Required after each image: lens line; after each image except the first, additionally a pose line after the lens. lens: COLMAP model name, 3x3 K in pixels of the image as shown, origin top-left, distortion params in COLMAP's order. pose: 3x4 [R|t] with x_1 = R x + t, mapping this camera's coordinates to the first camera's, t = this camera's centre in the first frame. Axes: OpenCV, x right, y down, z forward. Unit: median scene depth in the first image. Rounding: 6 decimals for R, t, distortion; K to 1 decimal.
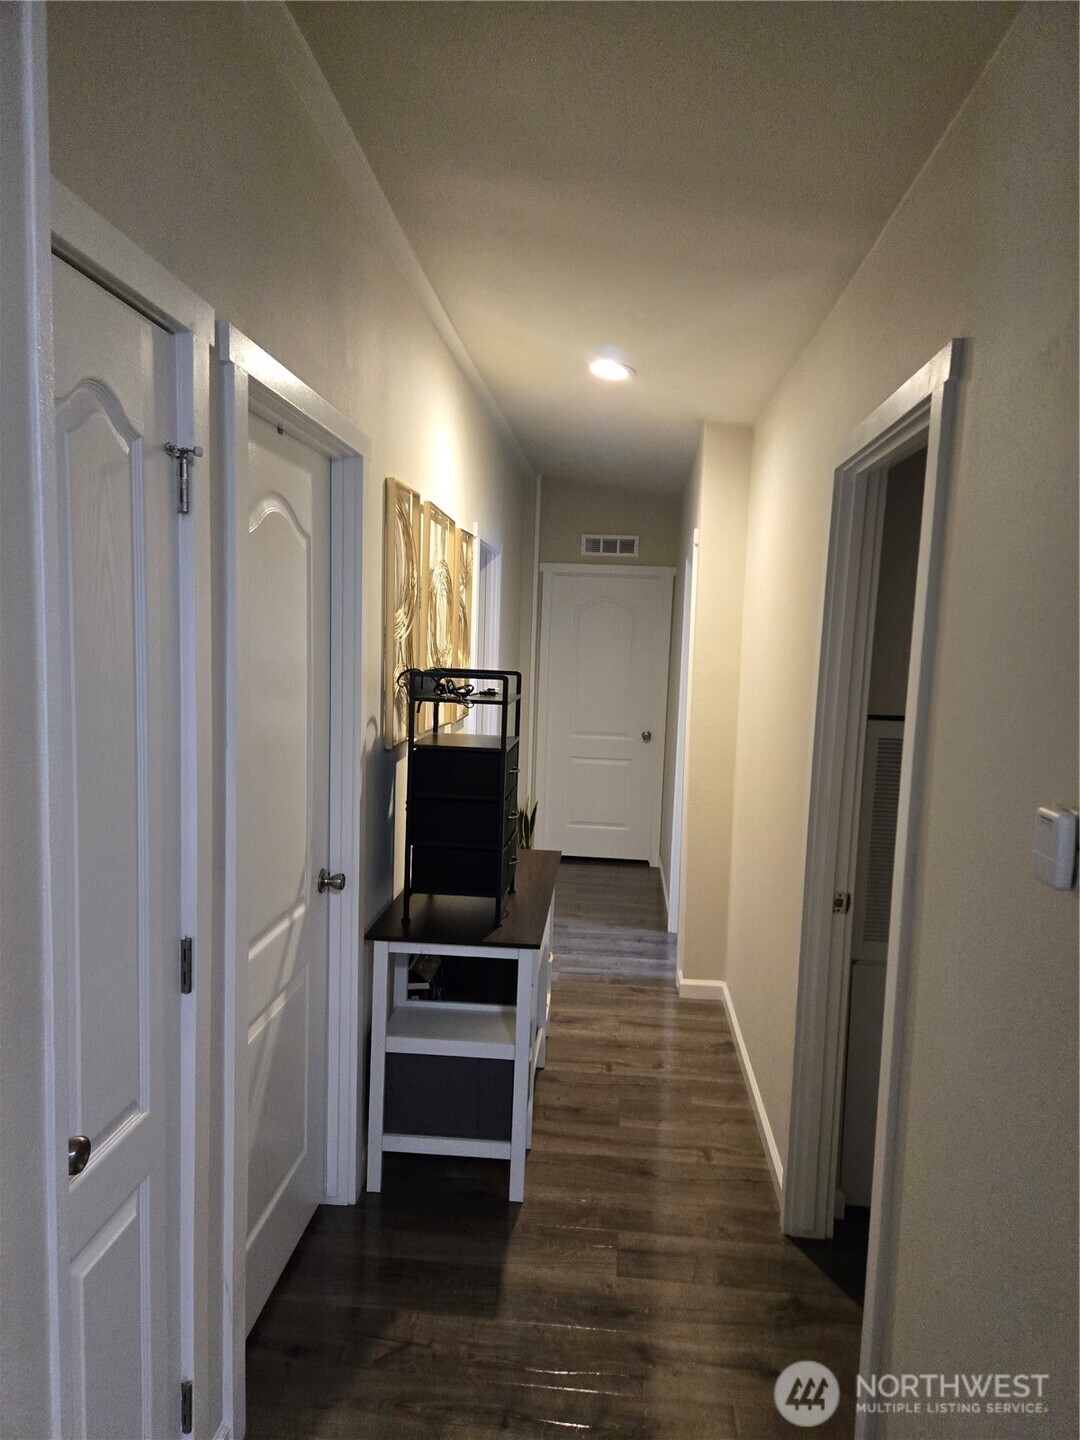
lens RADIAL K [[974.6, 0, 540.0], [0, 974.6, 720.0], [0, 0, 1]] dist [0.032309, -0.001023]
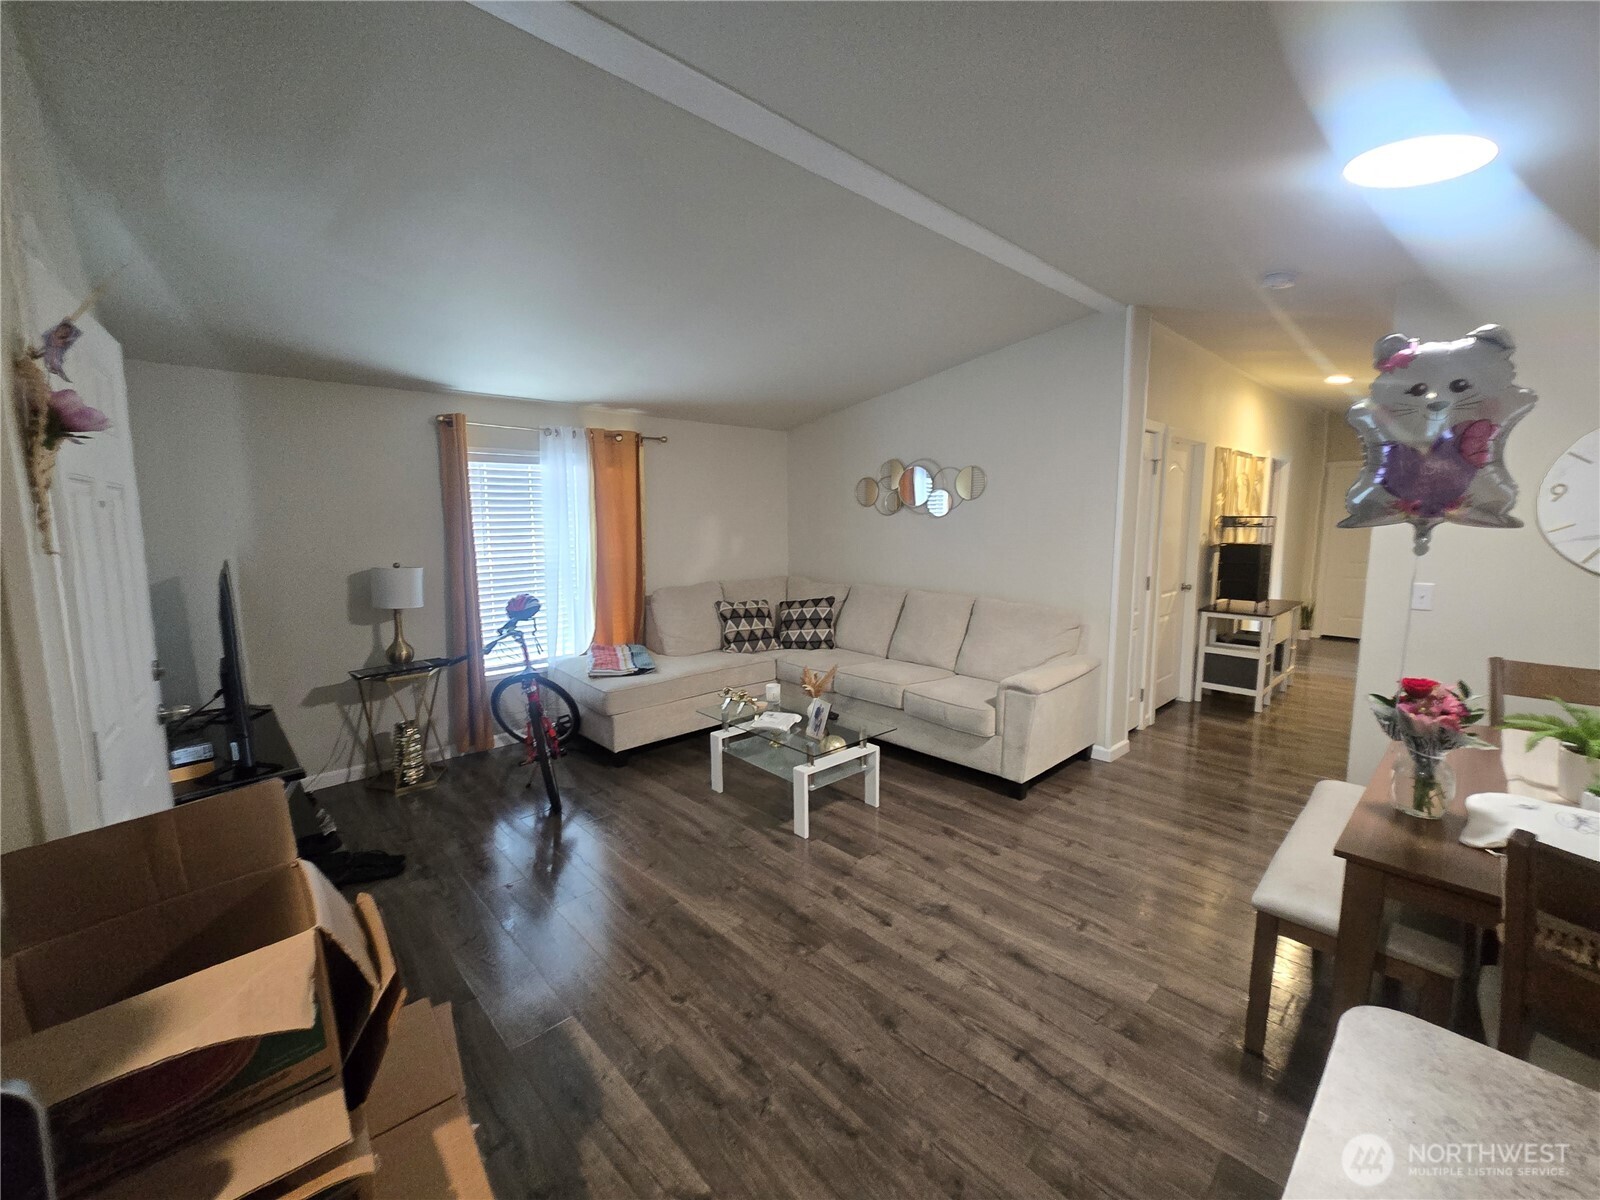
lens RADIAL K [[658.8, 0, 800.0], [0, 658.8, 600.0], [0, 0, 1]] dist [0.000020, 0.000099]
pose [[0.743763, 0.049007, -0.666645, 0.228578], [-0.028563, 0.998728, 0.041552, 0.140353], [0.667833, -0.011864, 0.744217, -1.164519]]
